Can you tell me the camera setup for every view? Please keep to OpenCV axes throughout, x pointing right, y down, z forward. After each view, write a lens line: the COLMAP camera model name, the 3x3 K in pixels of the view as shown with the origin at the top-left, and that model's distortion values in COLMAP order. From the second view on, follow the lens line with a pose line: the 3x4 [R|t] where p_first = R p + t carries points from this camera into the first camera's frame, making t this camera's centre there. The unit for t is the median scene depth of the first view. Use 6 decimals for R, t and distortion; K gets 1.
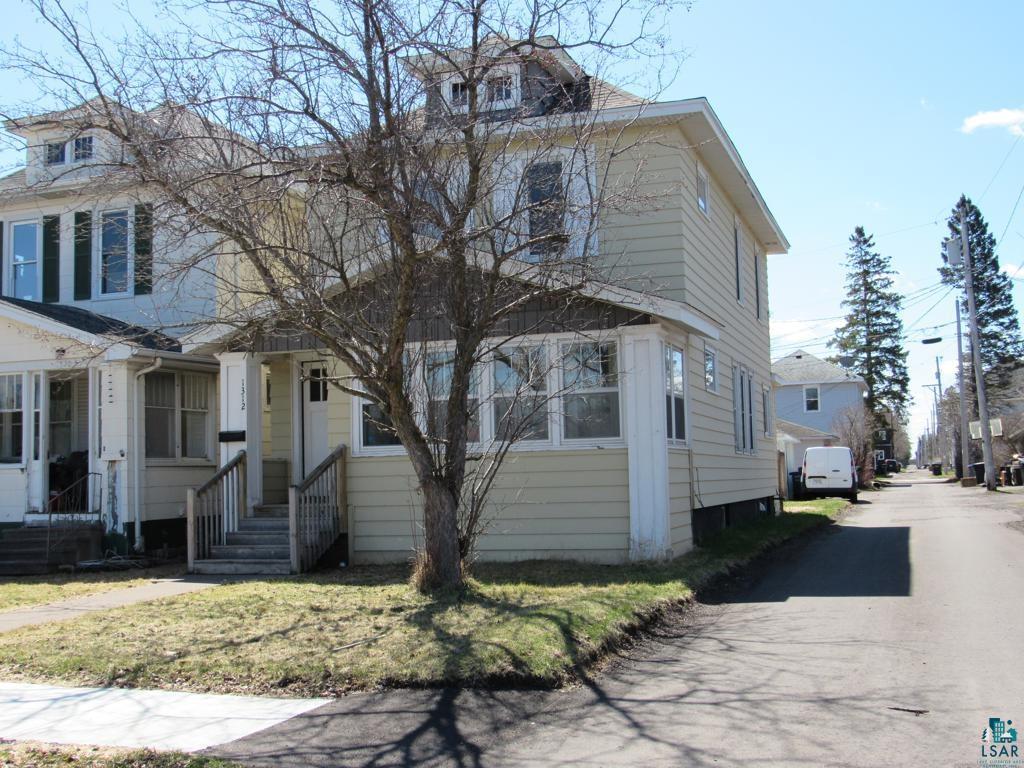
lens RADIAL K [[1218.9, 0, 512.7], [0, 1218.9, 384.5], [0, 0, 1]] dist [-0.012770, 0.000000]
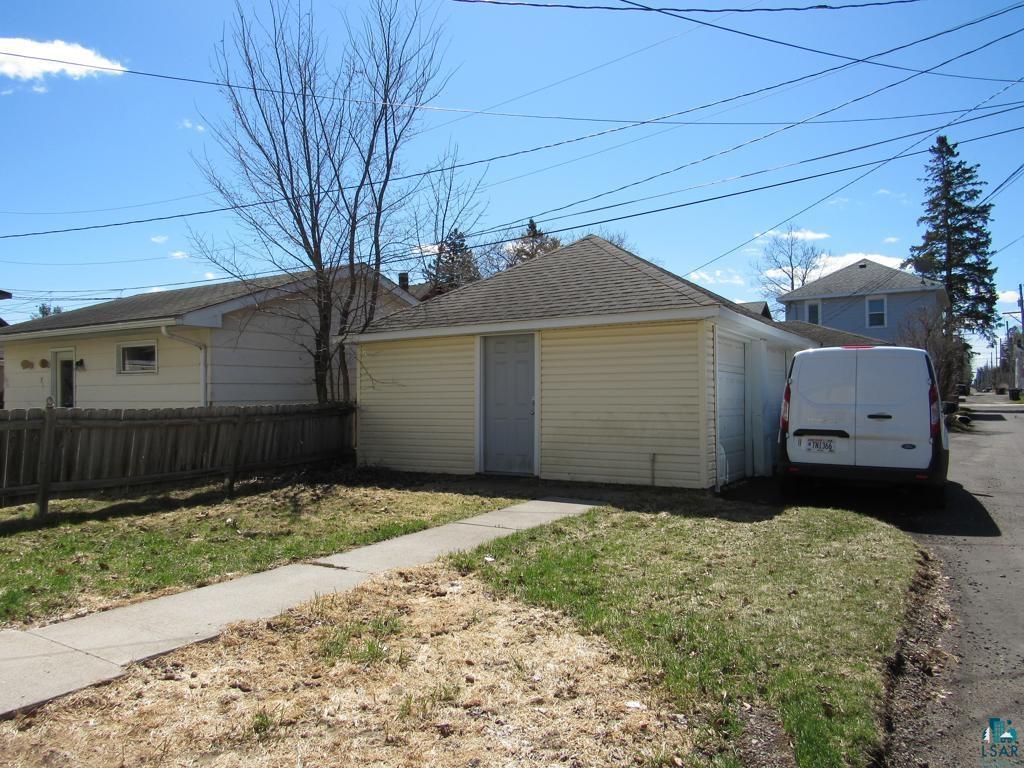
lens RADIAL K [[740.3, 0, 509.7], [0, 740.3, 384.6], [0, 0, 1]] dist [-0.011788, 0.002463]
pose [[0.971260, 0.008209, -0.237879, 0.099943], [0.007532, 0.997845, 0.065186, 0.021613], [0.237901, -0.065104, 0.969105, 0.364828]]
